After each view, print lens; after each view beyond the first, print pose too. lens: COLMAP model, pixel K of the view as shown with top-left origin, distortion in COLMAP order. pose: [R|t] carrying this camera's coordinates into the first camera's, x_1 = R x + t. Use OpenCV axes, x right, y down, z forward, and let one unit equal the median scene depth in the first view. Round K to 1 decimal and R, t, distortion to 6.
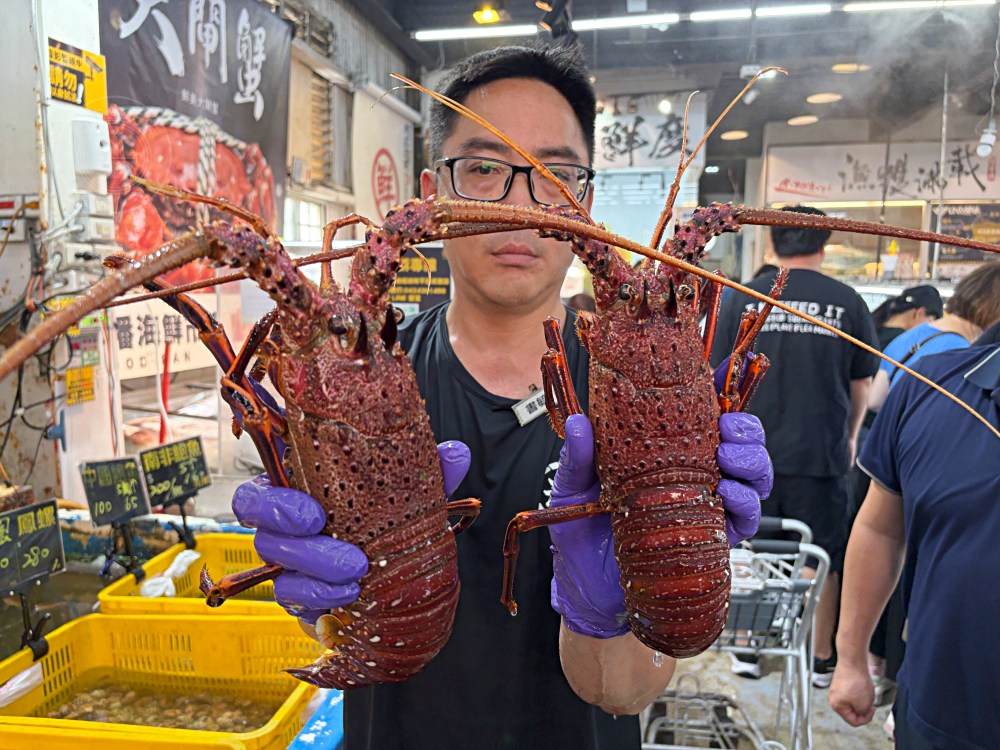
lens RADIAL K [[750.7, 0, 500.8], [0, 750.7, 377.4], [0, 0, 1]] dist [0.012270, -0.027993]
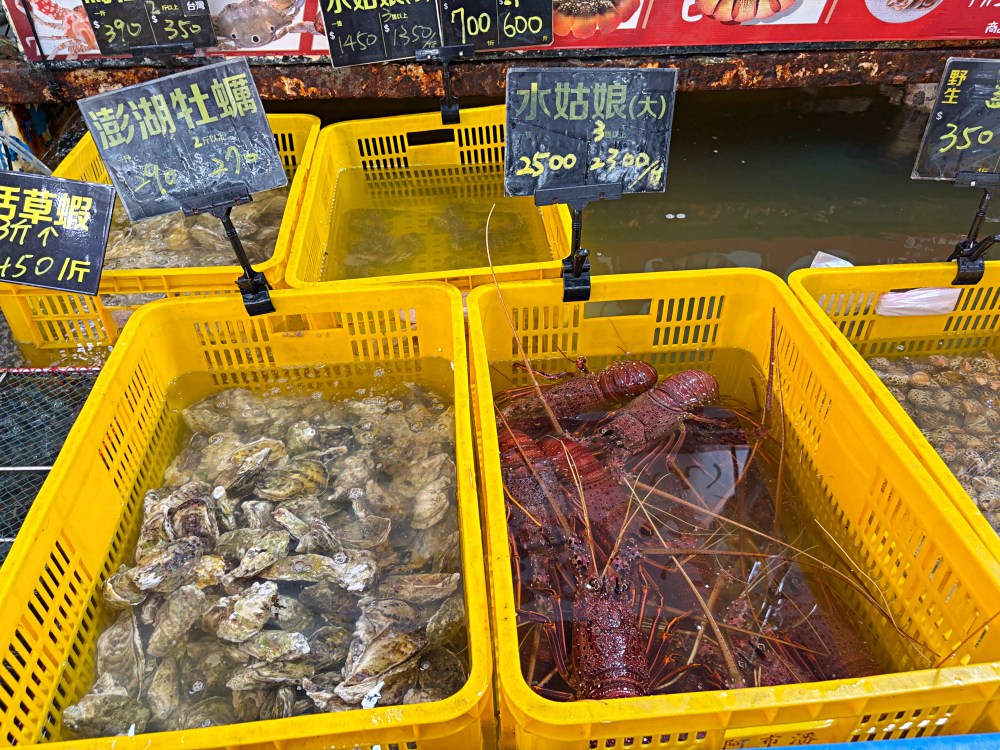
lens RADIAL K [[750.7, 0, 495.5], [0, 750.7, 374.3], [0, 0, 1]] dist [0.012270, -0.027993]
pose [[0.236403, 0.616502, -0.751025, -0.116319], [-0.098696, 0.784172, 0.612645, 0.040628], [0.966630, -0.070708, 0.246227, 0.359440]]
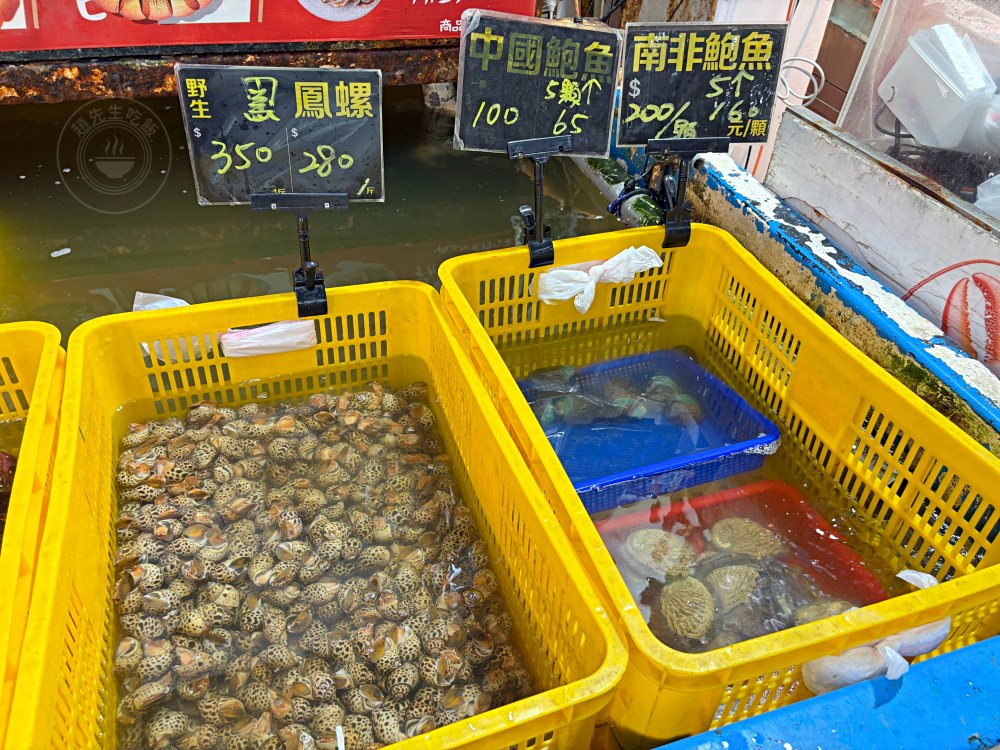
lens RADIAL K [[750.7, 0, 504.1], [0, 750.7, 364.9], [0, 0, 1]] dist [0.012270, -0.027993]
pose [[0.474068, 0.576005, -0.665941, -0.074842], [-0.161147, 0.800317, 0.577516, 0.006395], [0.865616, -0.166467, 0.472226, 0.789750]]
